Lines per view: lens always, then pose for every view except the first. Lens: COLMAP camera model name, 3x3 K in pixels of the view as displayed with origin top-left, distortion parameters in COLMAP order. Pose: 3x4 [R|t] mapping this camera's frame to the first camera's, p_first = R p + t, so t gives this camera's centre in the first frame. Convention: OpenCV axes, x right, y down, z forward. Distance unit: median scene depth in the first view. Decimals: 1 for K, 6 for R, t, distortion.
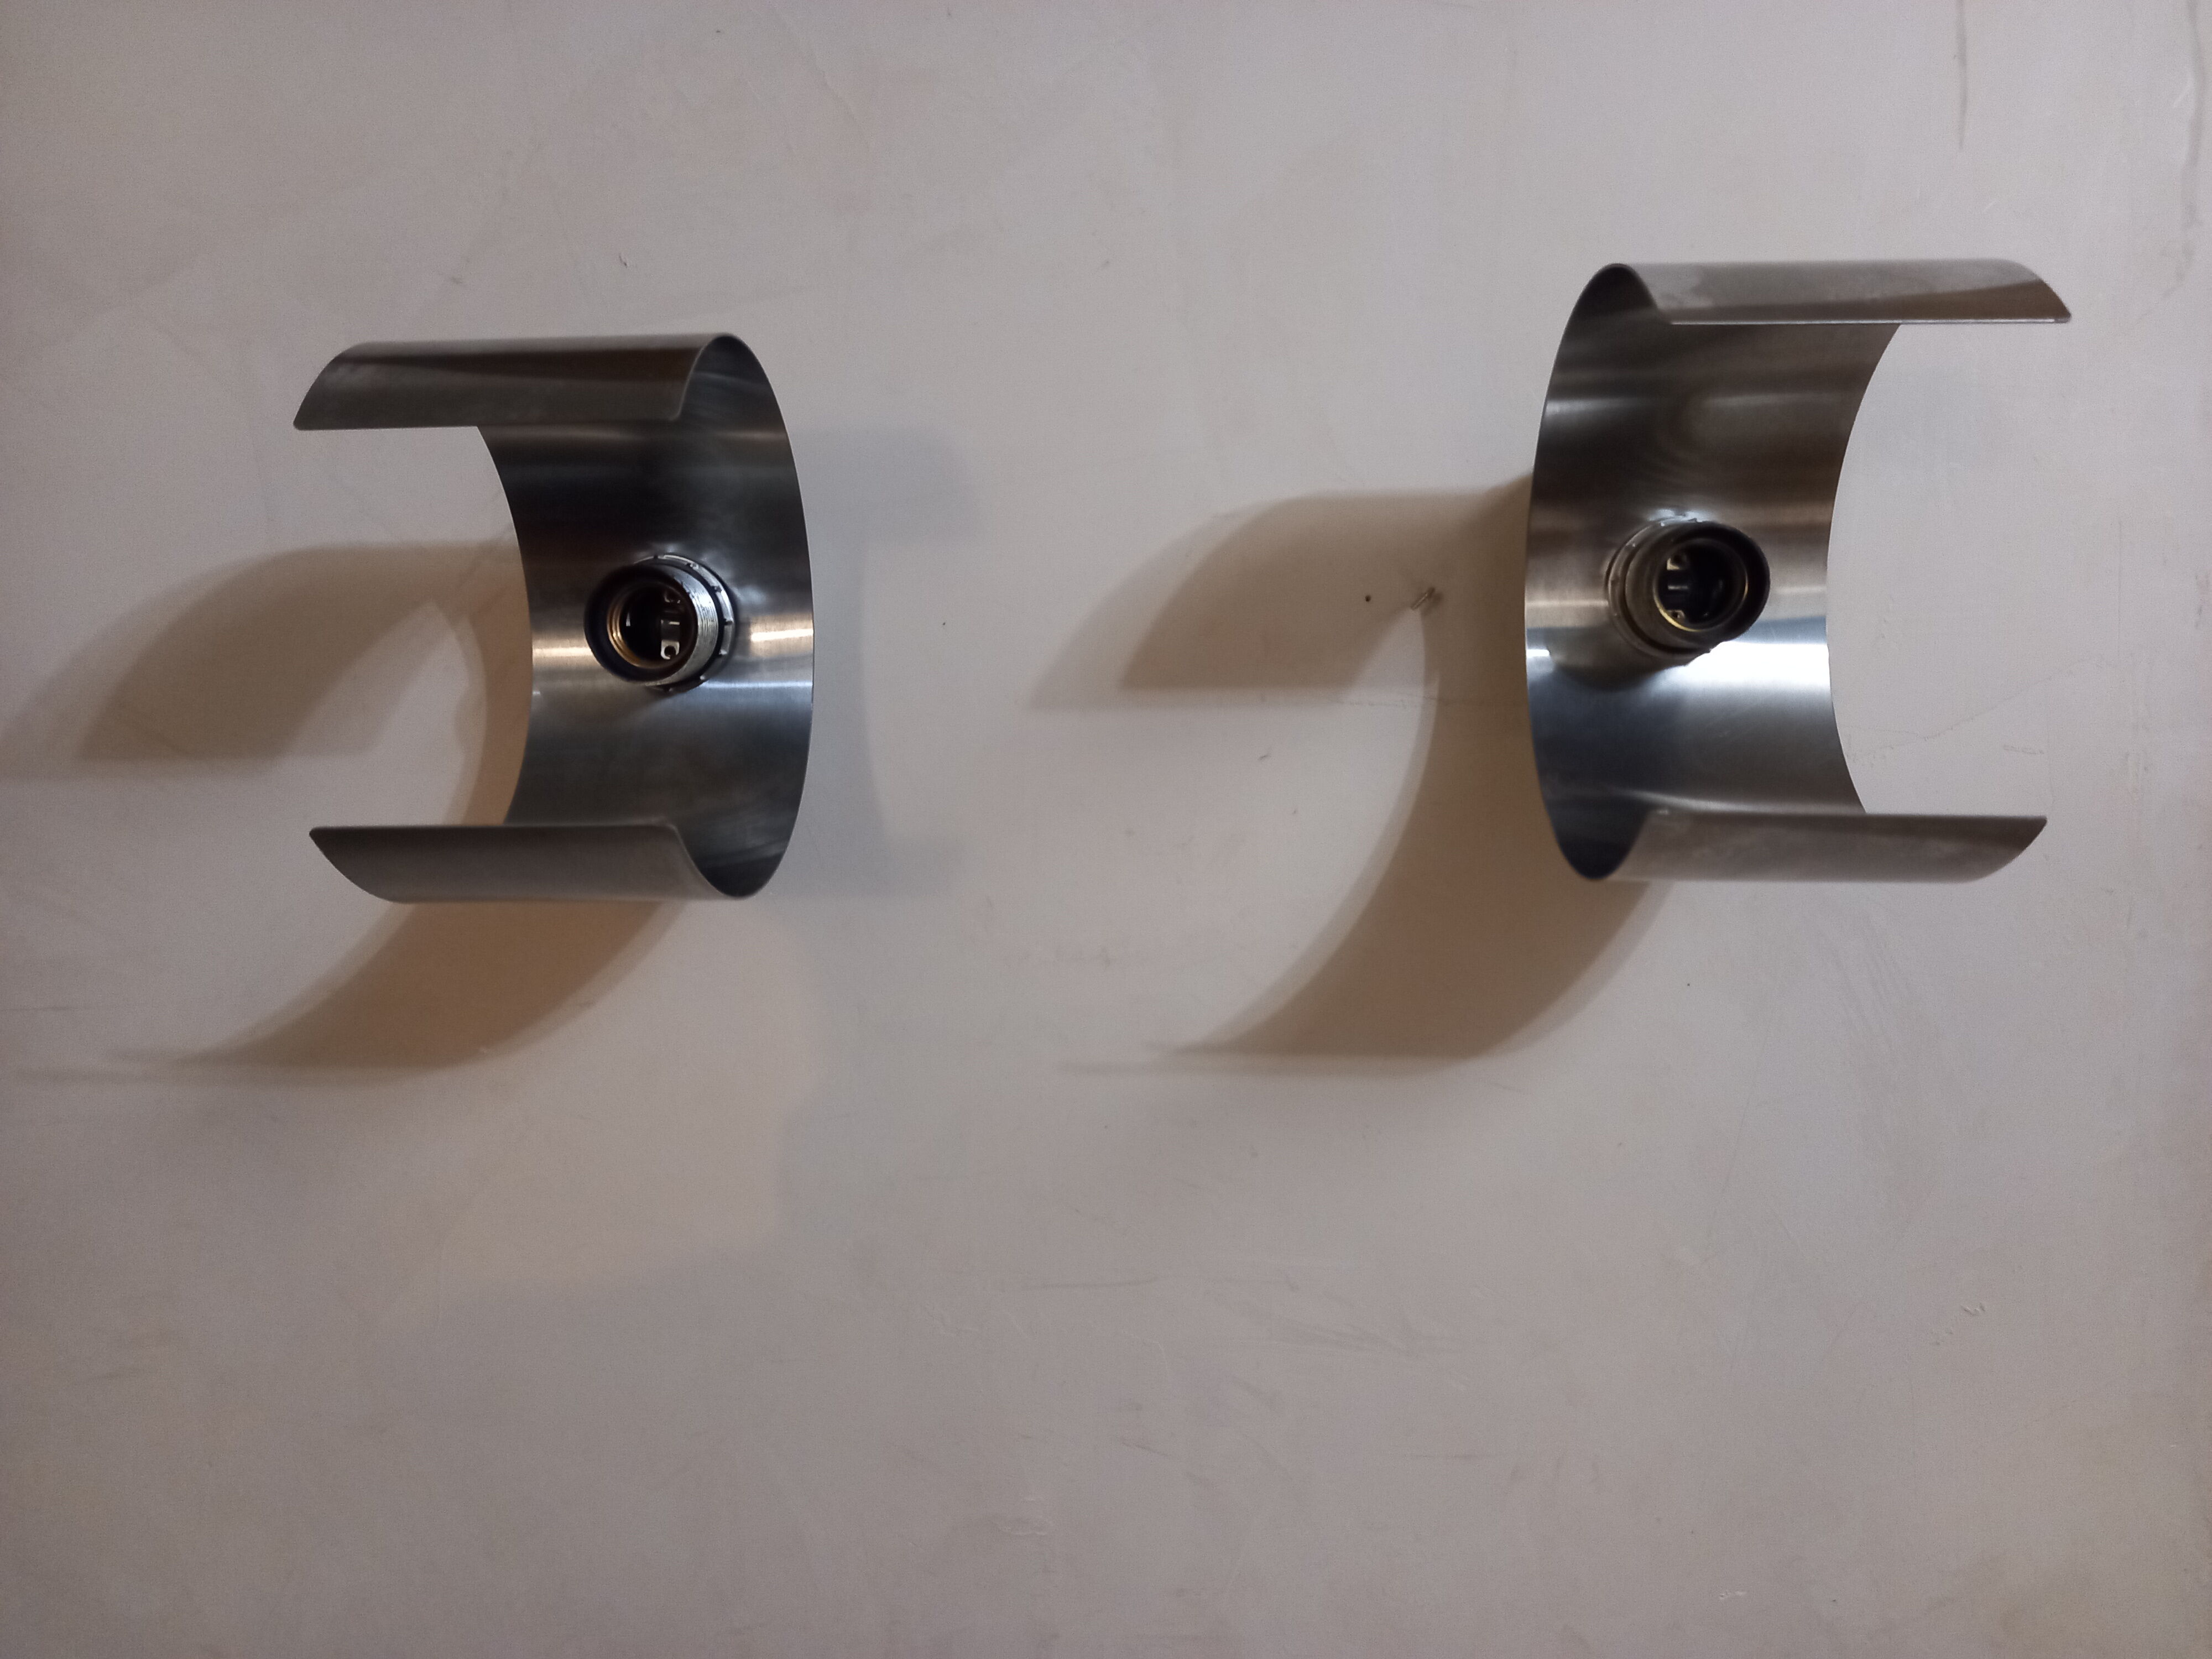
lens RADIAL K [[1593.3, 0, 1106.0], [0, 1593.3, 838.1], [0, 0, 1]] dist [0.009353, -0.019387]
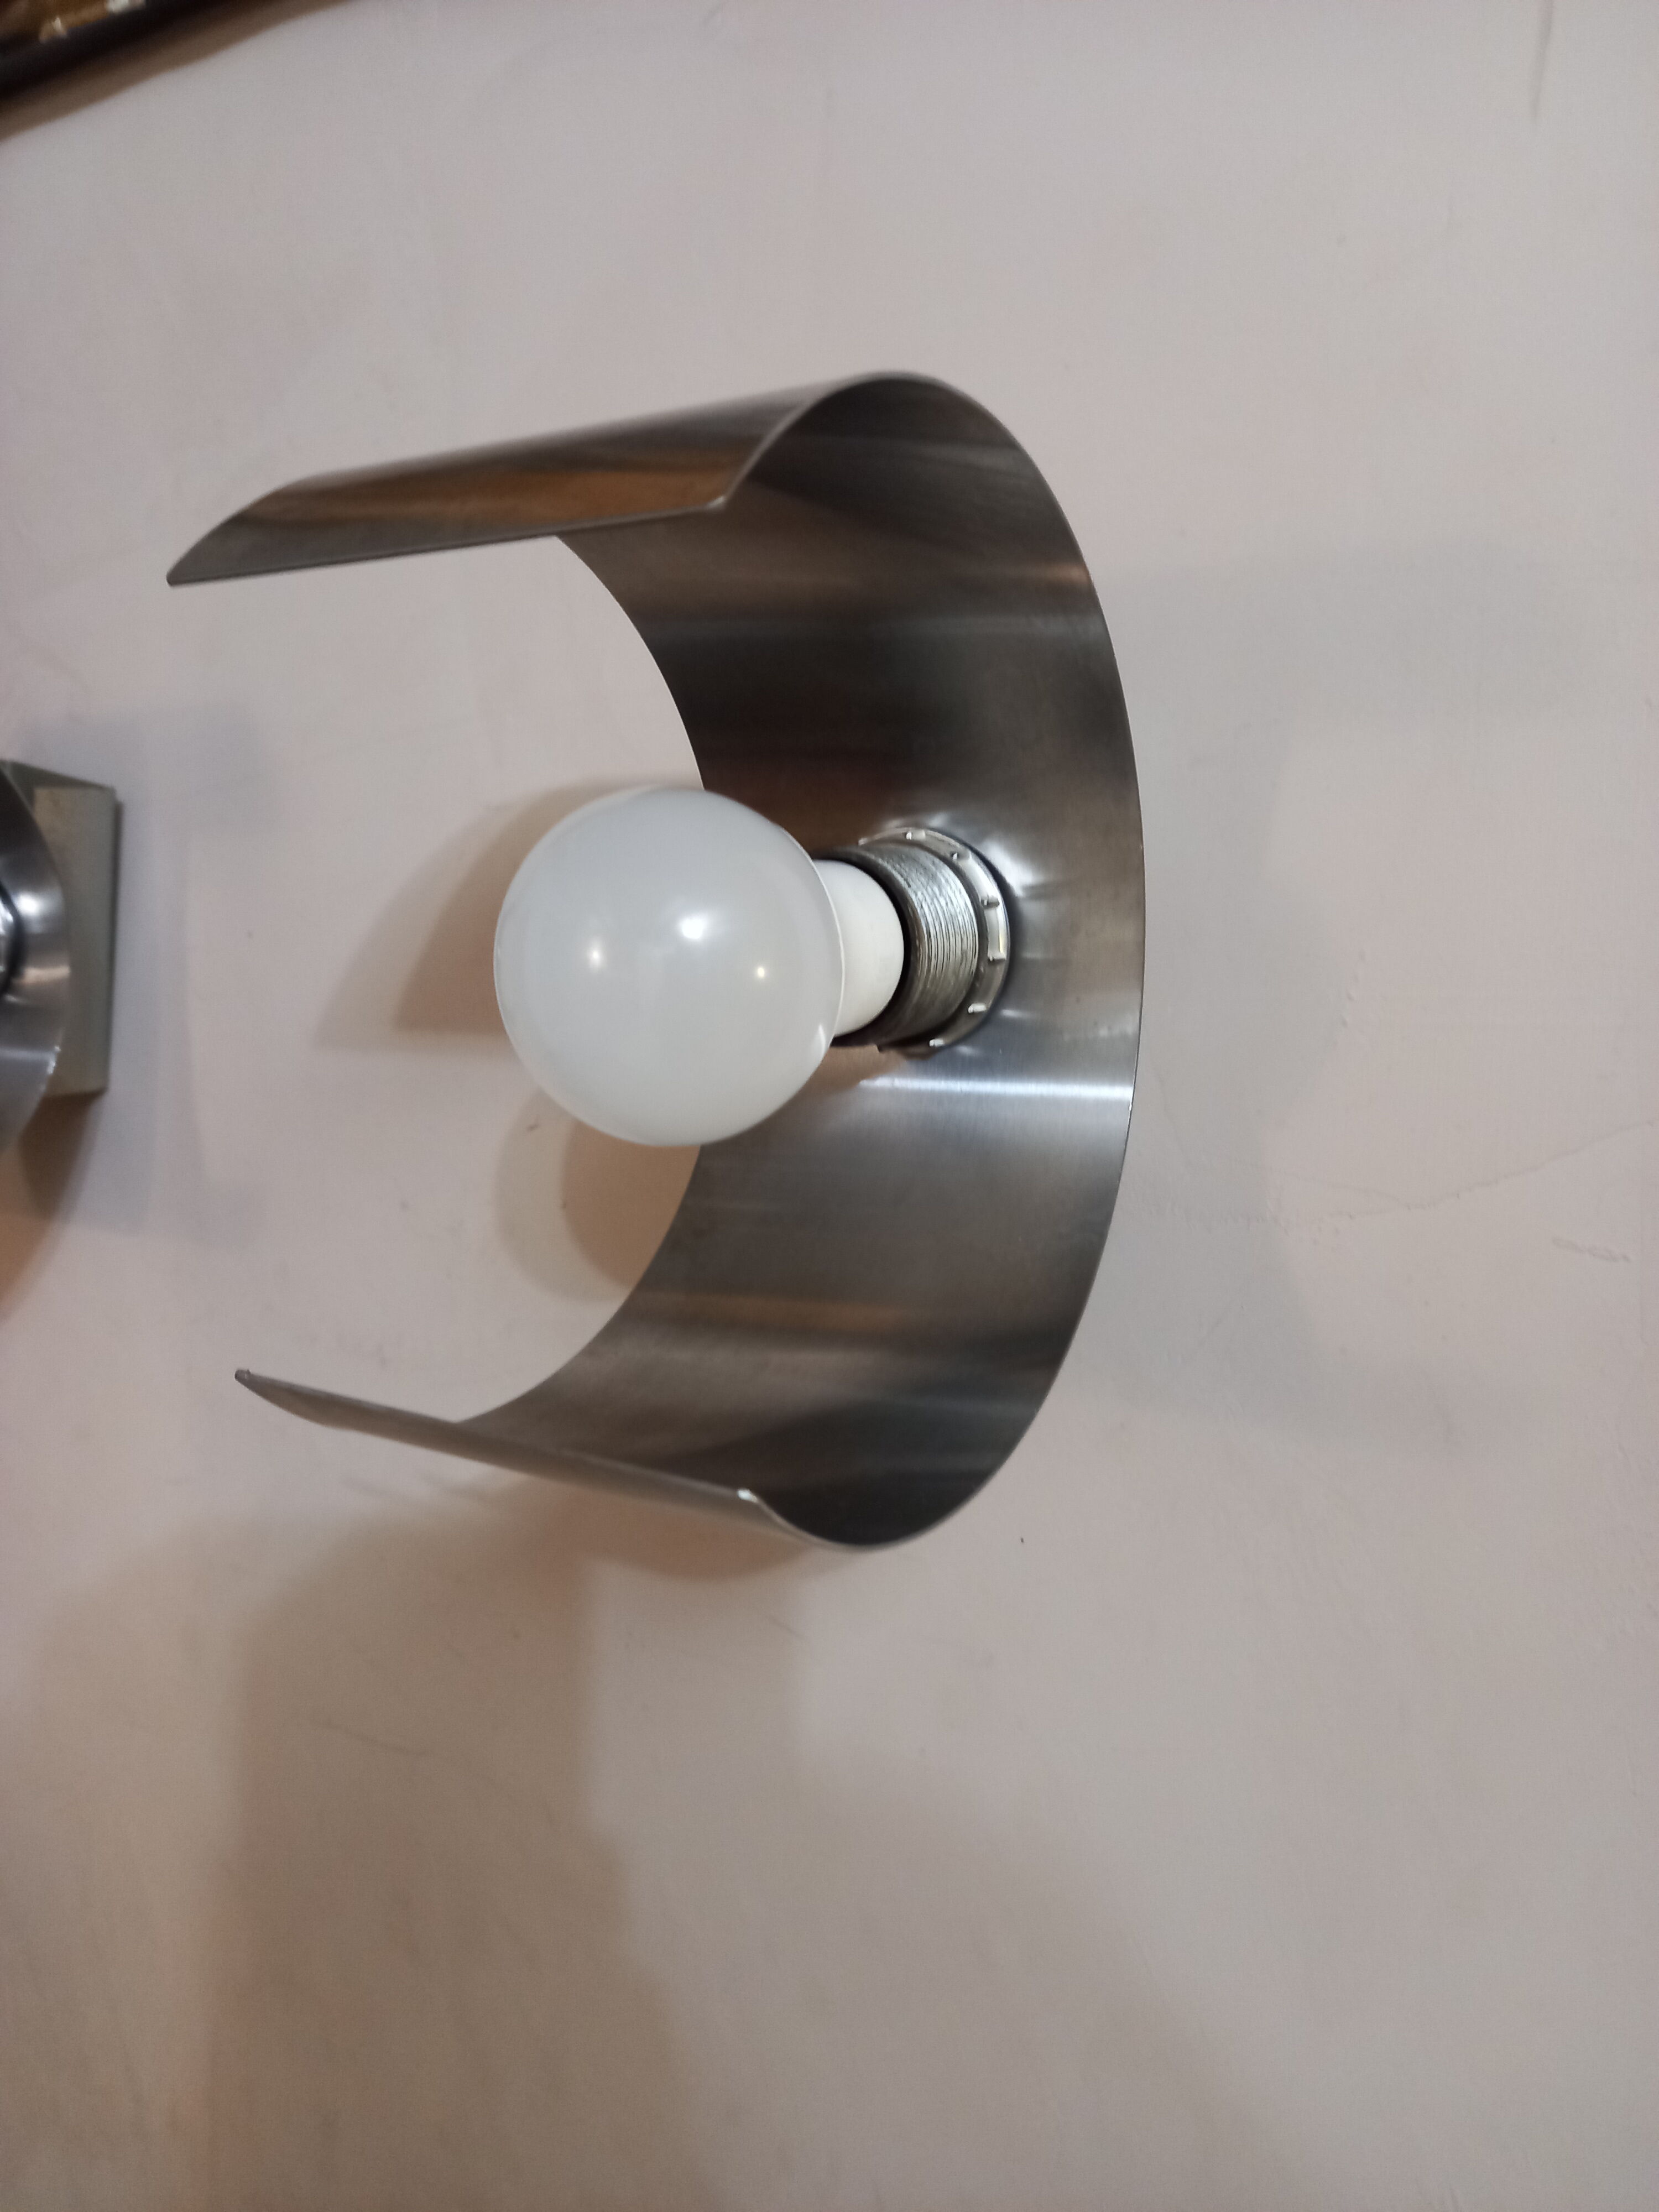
lens RADIAL K [[1593.3, 0, 824.9], [0, 1593.3, 1097.3], [0, 0, 1]] dist [0.009353, -0.019387]
pose [[0.881887, 0.080757, -0.464493, 0.574644], [-0.068928, 0.996719, 0.042424, -0.107621], [0.466395, -0.005397, 0.884560, 0.401286]]
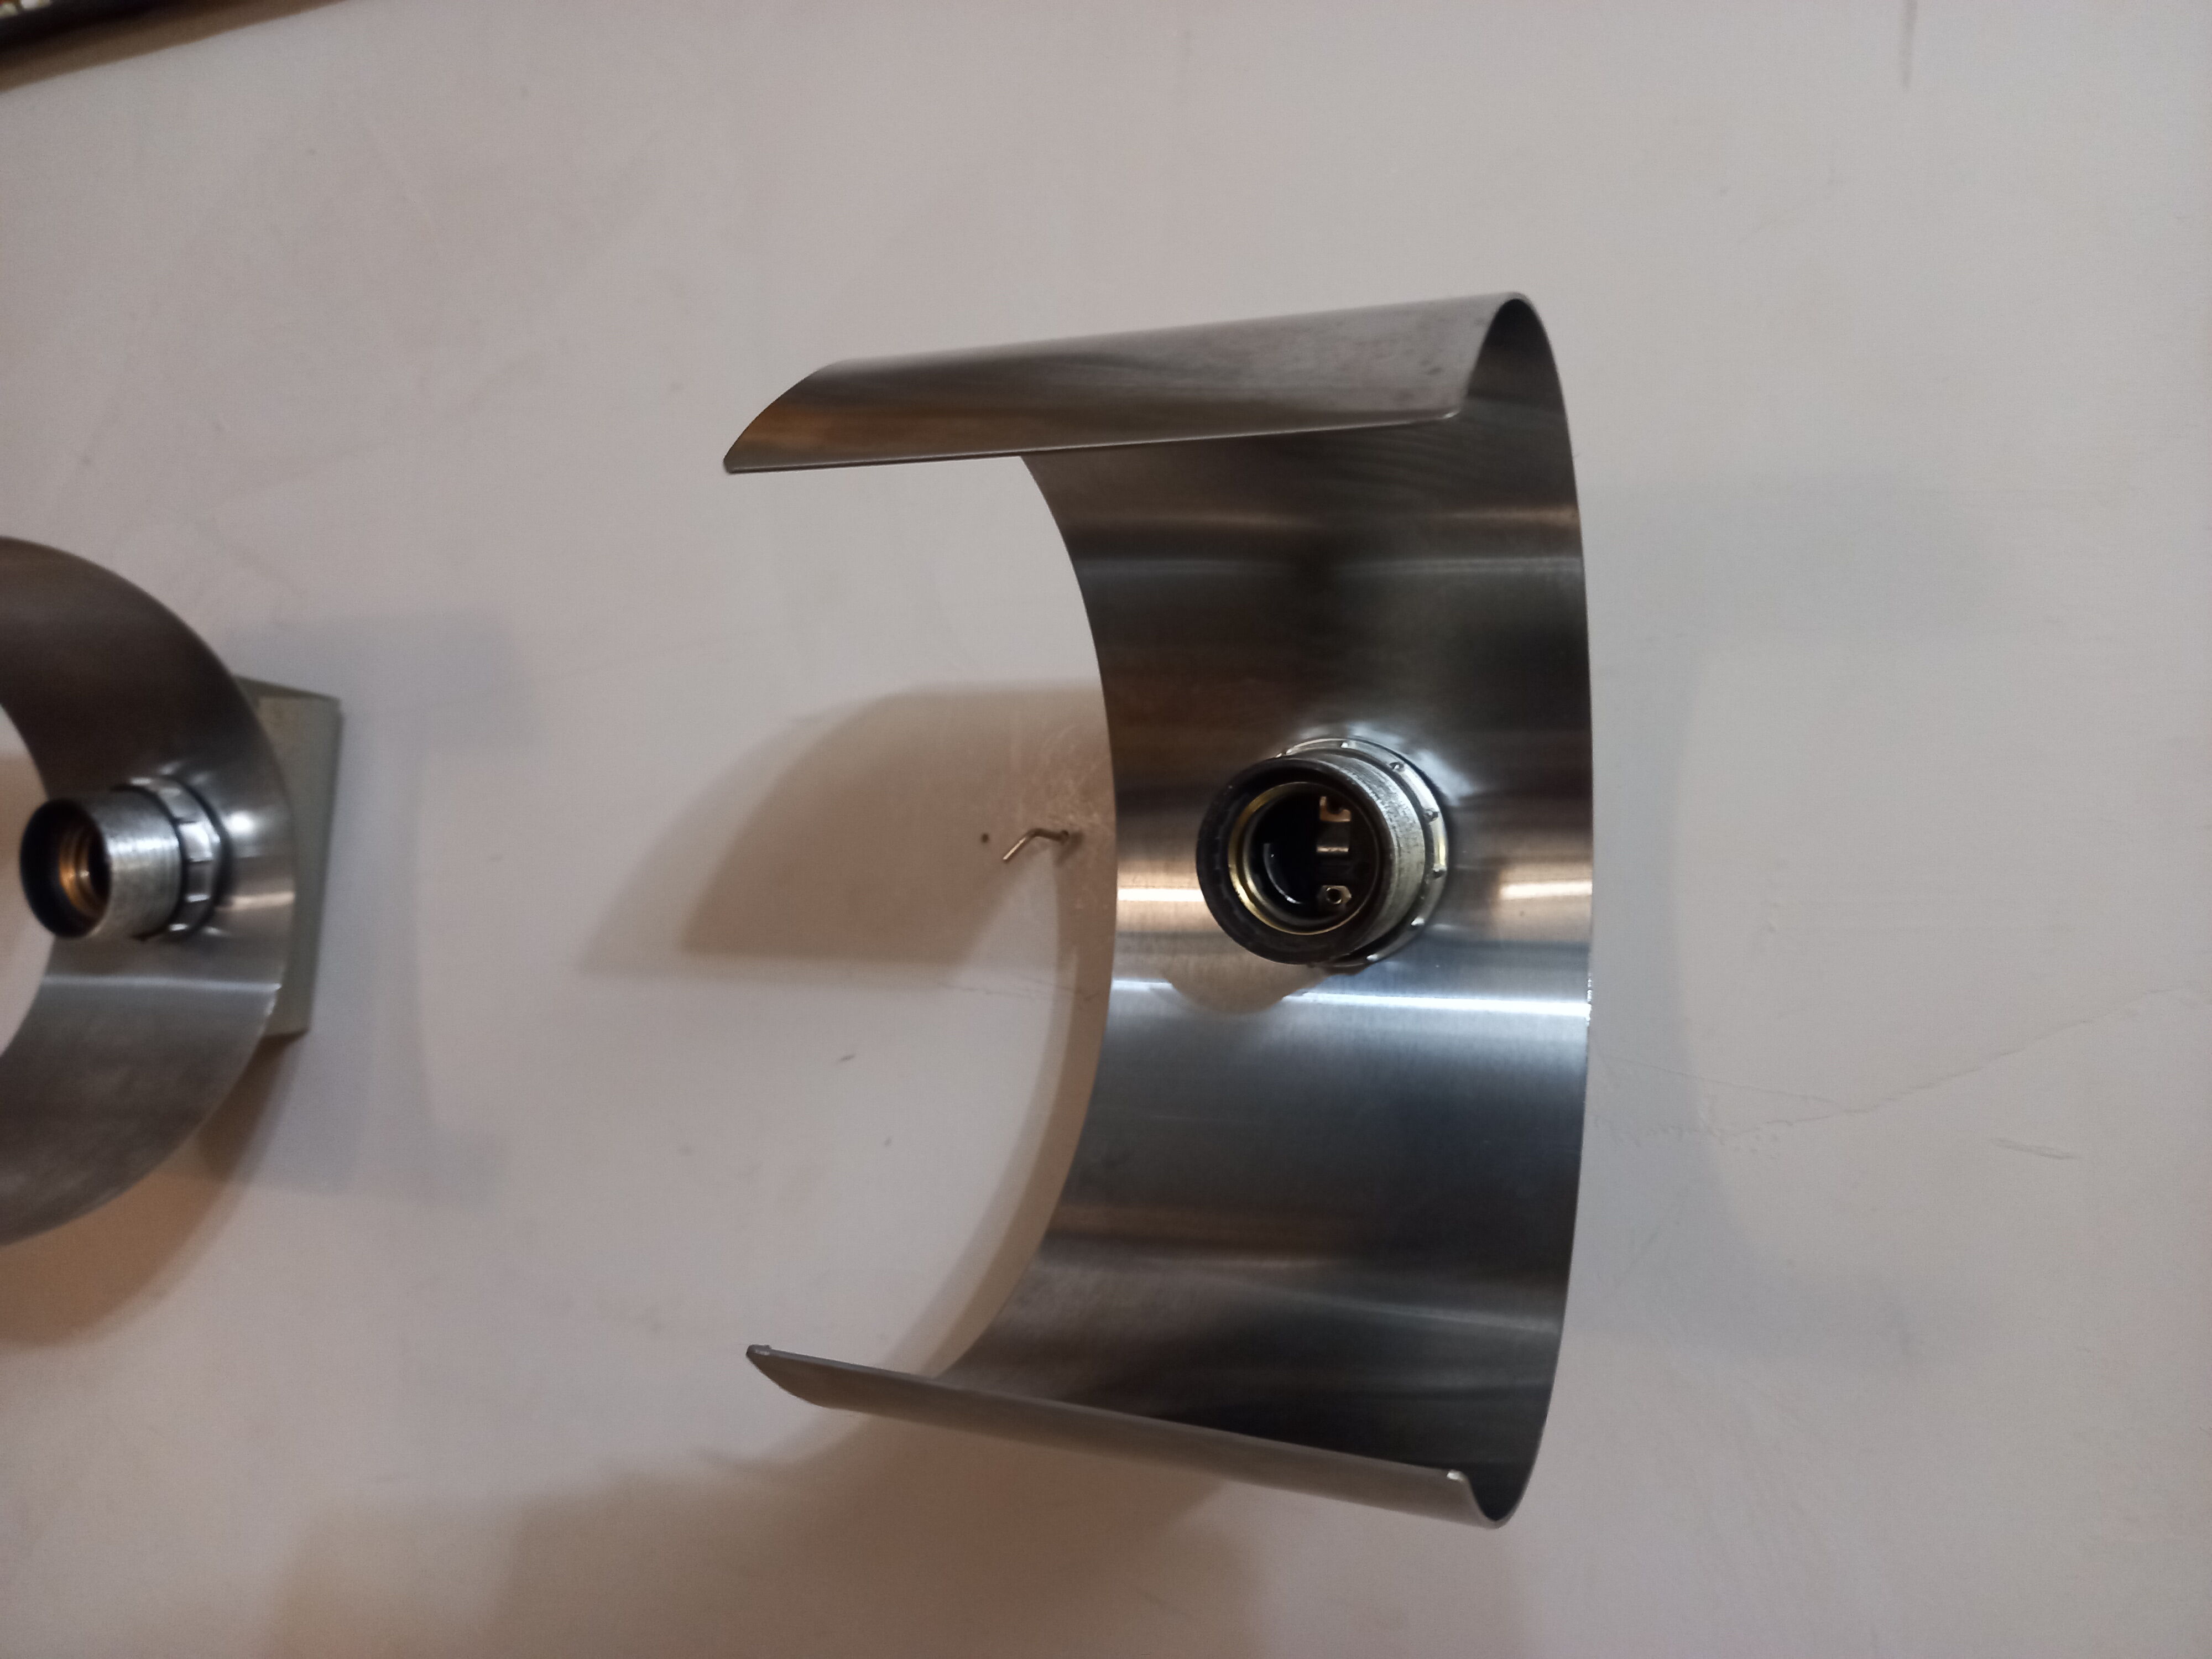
lens RADIAL K [[1593.3, 0, 1101.2], [0, 1593.3, 836.1], [0, 0, 1]] dist [0.009353, -0.019387]
pose [[0.944788, 0.020936, -0.327013, 0.434927], [-0.049873, 0.995518, -0.080355, -0.098332], [0.323865, 0.092228, 0.941597, 0.369422]]
